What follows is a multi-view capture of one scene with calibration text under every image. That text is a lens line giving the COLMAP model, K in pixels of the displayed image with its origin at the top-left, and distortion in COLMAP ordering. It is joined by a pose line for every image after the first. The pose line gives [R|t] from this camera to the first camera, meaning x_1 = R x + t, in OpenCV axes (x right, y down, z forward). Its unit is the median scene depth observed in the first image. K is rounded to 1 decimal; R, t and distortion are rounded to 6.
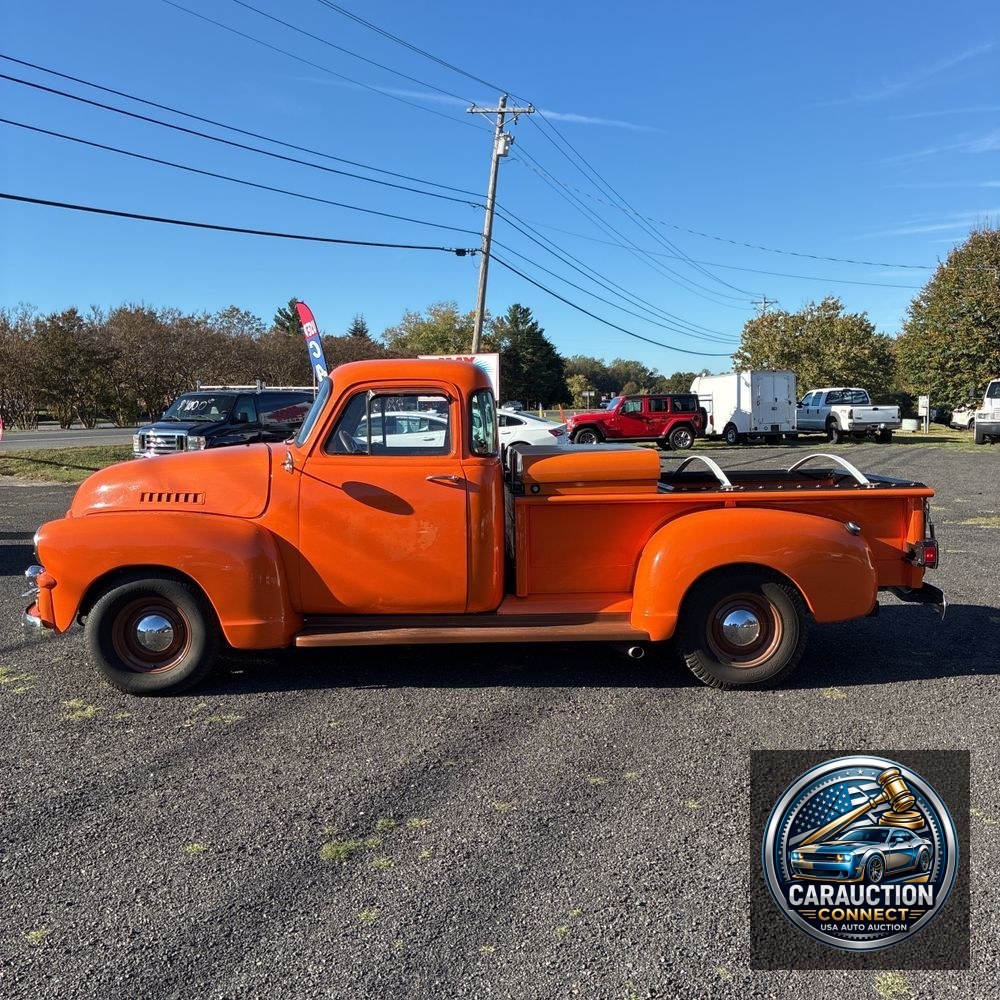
lens RADIAL K [[1044.3, 0, 501.8], [0, 1044.3, 514.3], [0, 0, 1]] dist [0.143472, -0.290597]
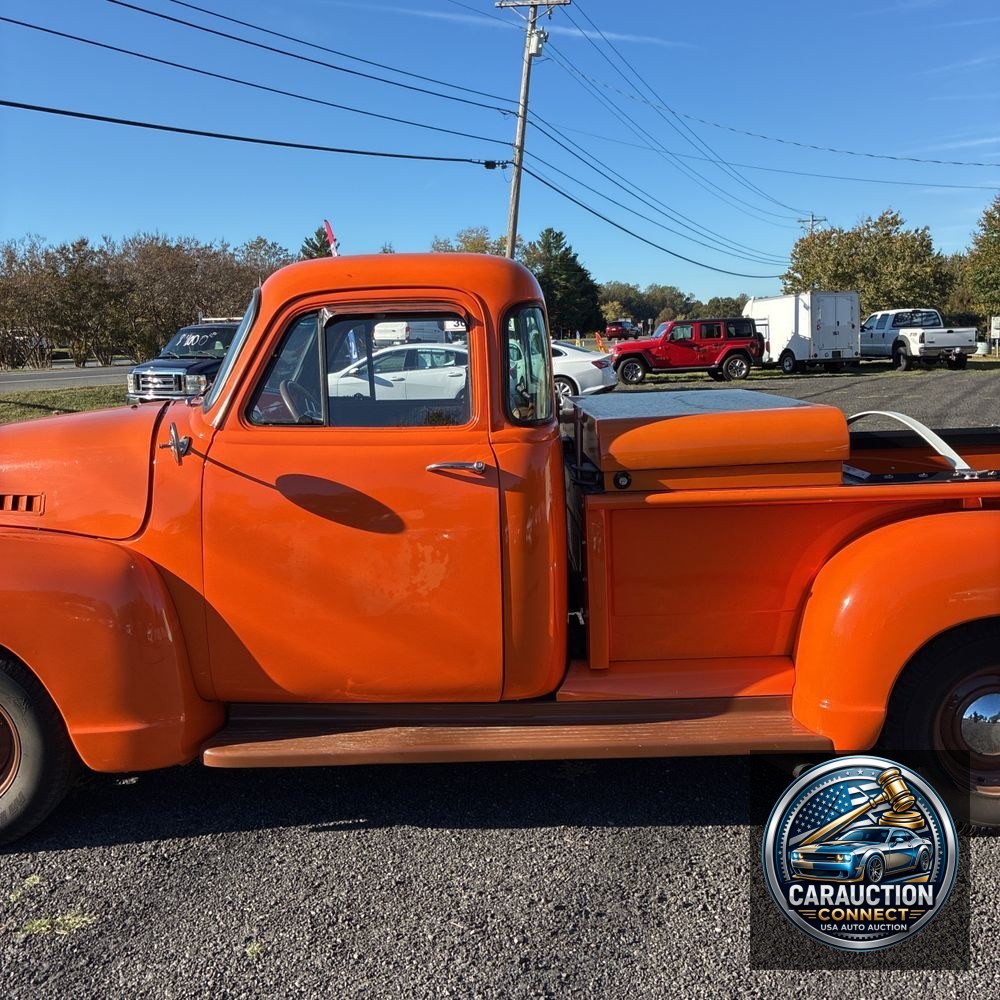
lens RADIAL K [[1044.6, 0, 500.0], [0, 1044.6, 500.0], [0, 0, 1]] dist [0.051523, -0.031823]
pose [[0.999352, -0.010824, -0.034338, -0.002656], [0.012627, 0.998530, 0.052716, -0.008146], [0.033717, -0.053116, 0.998019, 0.079986]]
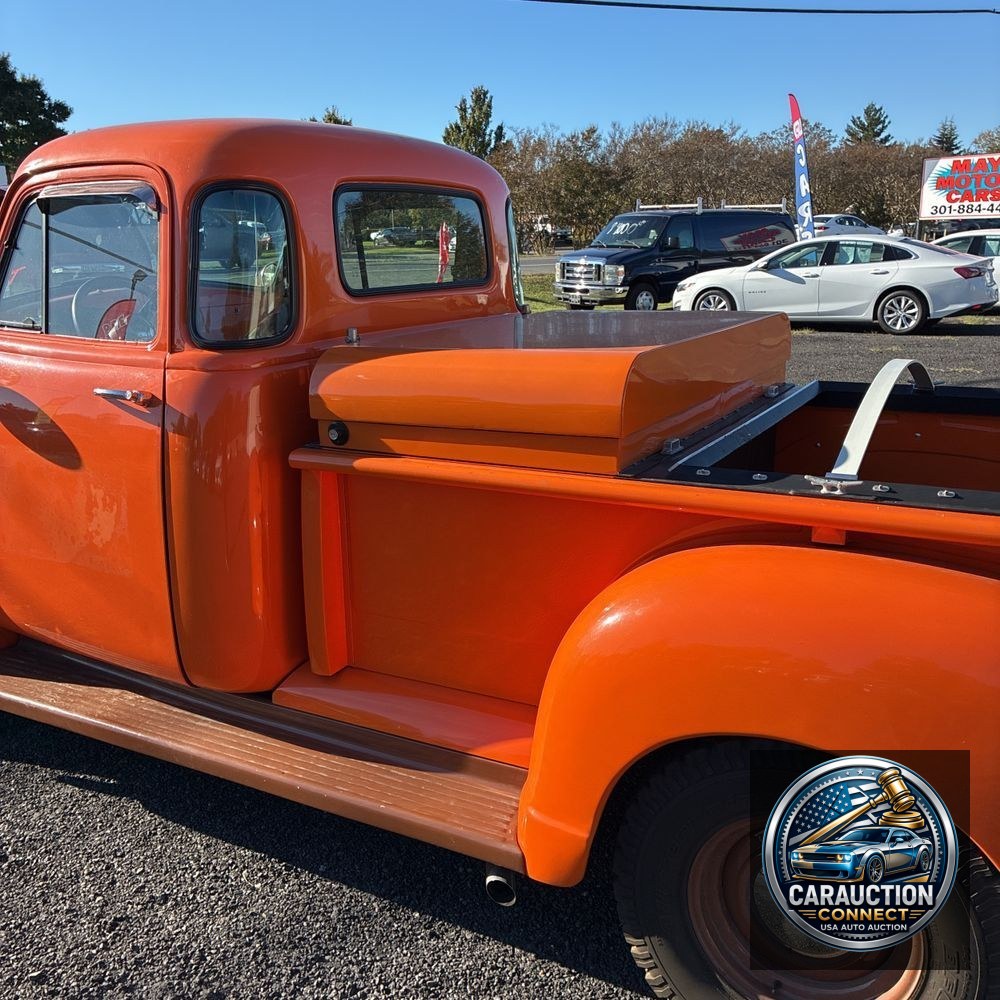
lens RADIAL K [[1044.6, 0, 500.0], [0, 1044.6, 500.0], [0, 0, 1]] dist [0.051523, -0.031823]
pose [[0.861642, 0.126325, -0.491543, 0.053259], [-0.051462, 0.985282, 0.163006, -0.012581], [0.504901, -0.115157, 0.855461, 0.124448]]
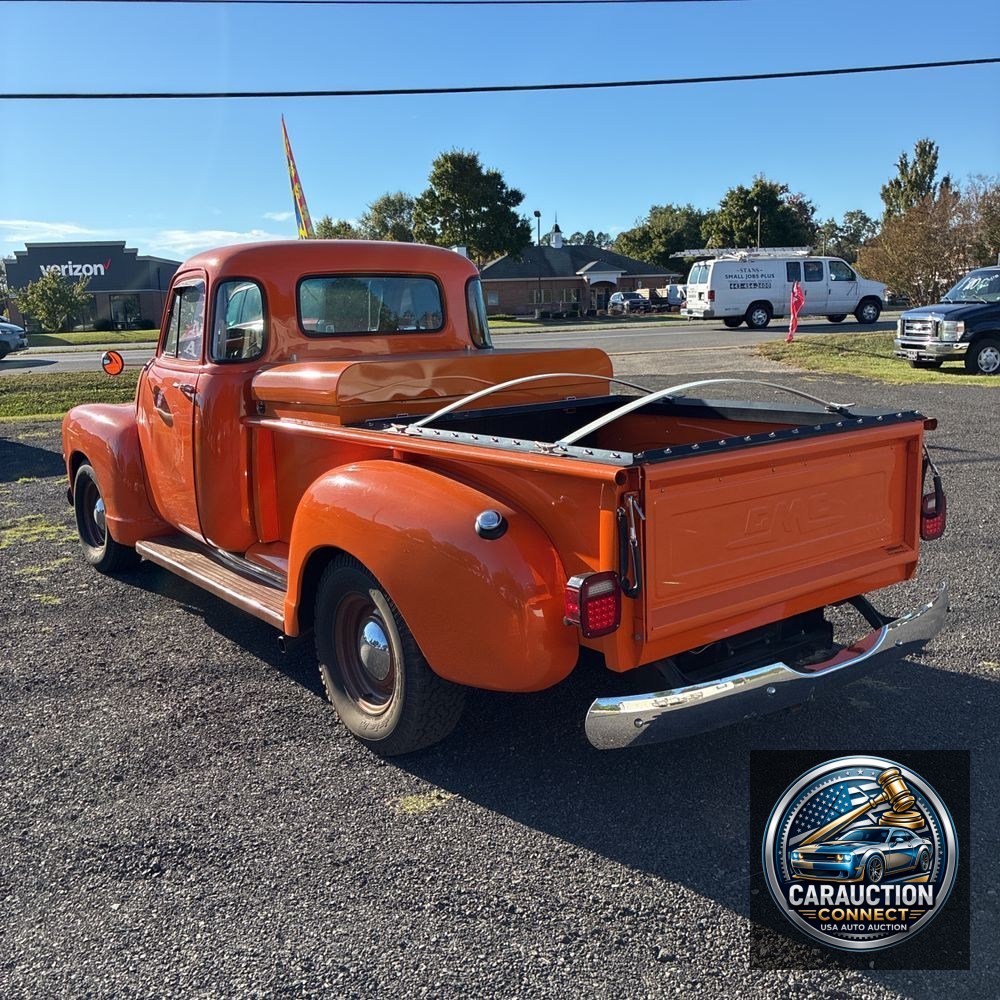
lens RADIAL K [[1038.4, 0, 473.6], [0, 1038.4, 497.9], [0, 0, 1]] dist [0.004797, 0.160519]
pose [[0.562798, 0.144626, -0.813844, 0.137486], [-0.063847, 0.989239, 0.131642, -0.012630], [0.824125, -0.022127, 0.565976, 0.127432]]
